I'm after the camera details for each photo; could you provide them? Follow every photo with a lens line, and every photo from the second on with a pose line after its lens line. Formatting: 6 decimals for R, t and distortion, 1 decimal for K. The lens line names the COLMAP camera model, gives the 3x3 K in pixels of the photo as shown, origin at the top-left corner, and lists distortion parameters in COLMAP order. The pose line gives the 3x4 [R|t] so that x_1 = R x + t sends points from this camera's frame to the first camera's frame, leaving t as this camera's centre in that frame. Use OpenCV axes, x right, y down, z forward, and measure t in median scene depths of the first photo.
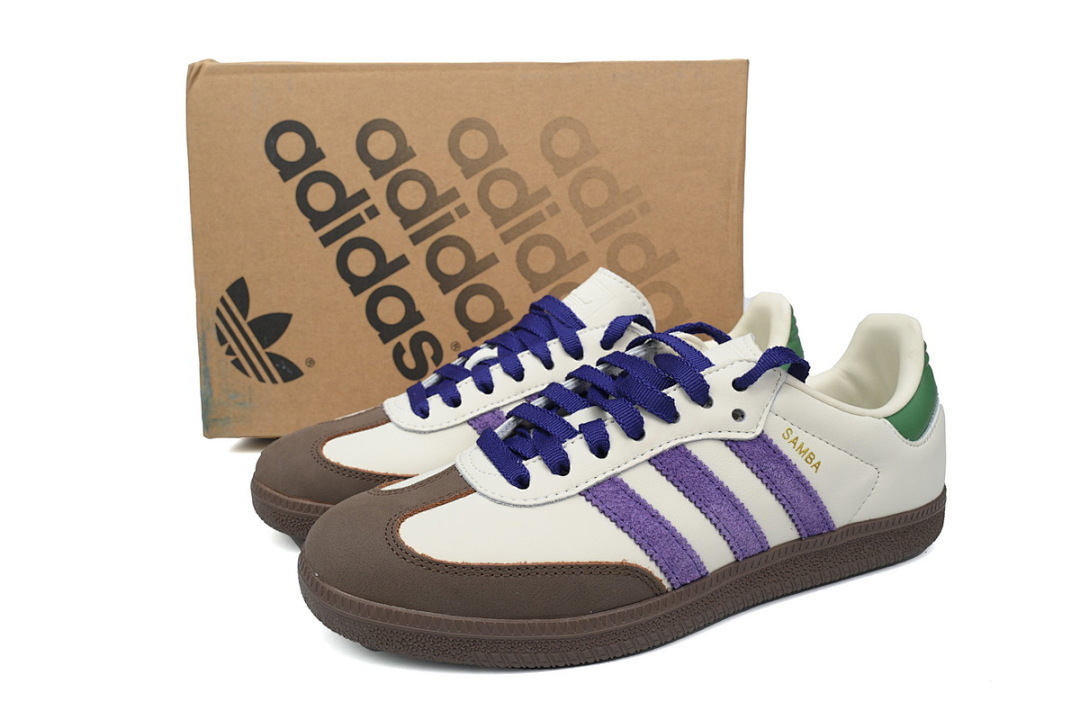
lens RADIAL K [[875.0, 0, 540.0], [0, 875.0, 360.0], [0, 0, 1]] dist [0.005438, -0.002335]
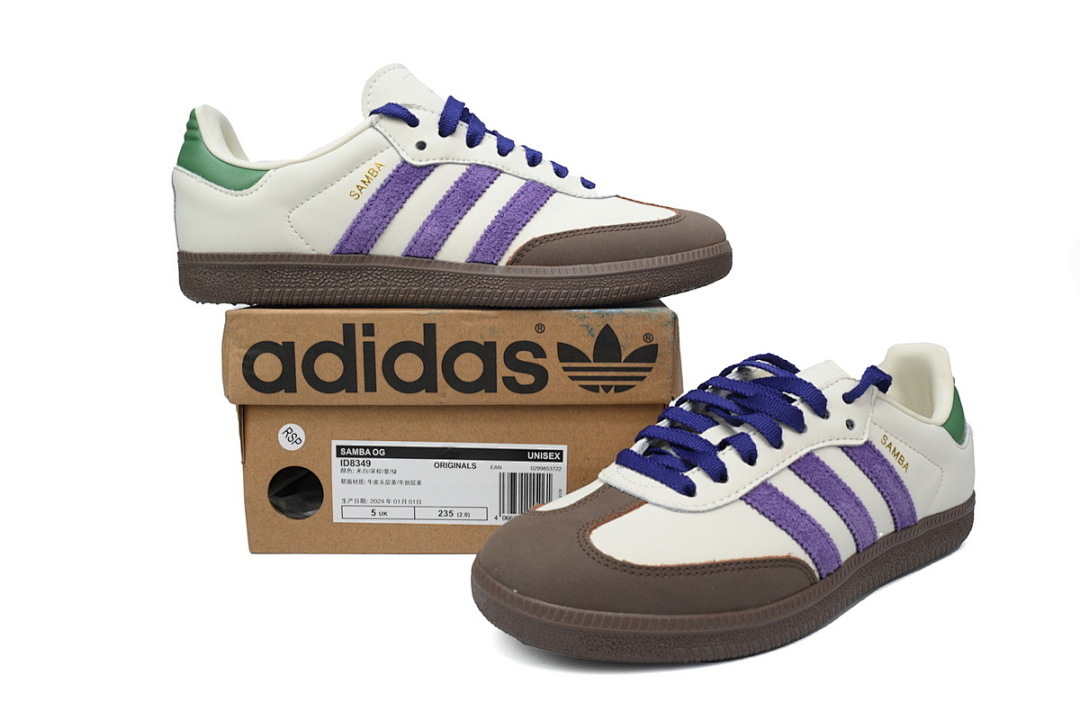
lens RADIAL K [[875.0, 0, 540.0], [0, 875.0, 360.0], [0, 0, 1]] dist [0.005438, -0.002335]
pose [[0.969001, -0.017033, 0.246469, -0.465084], [0.039216, 0.995577, -0.085375, 0.061797], [-0.243925, 0.092394, 0.965383, -0.027993]]
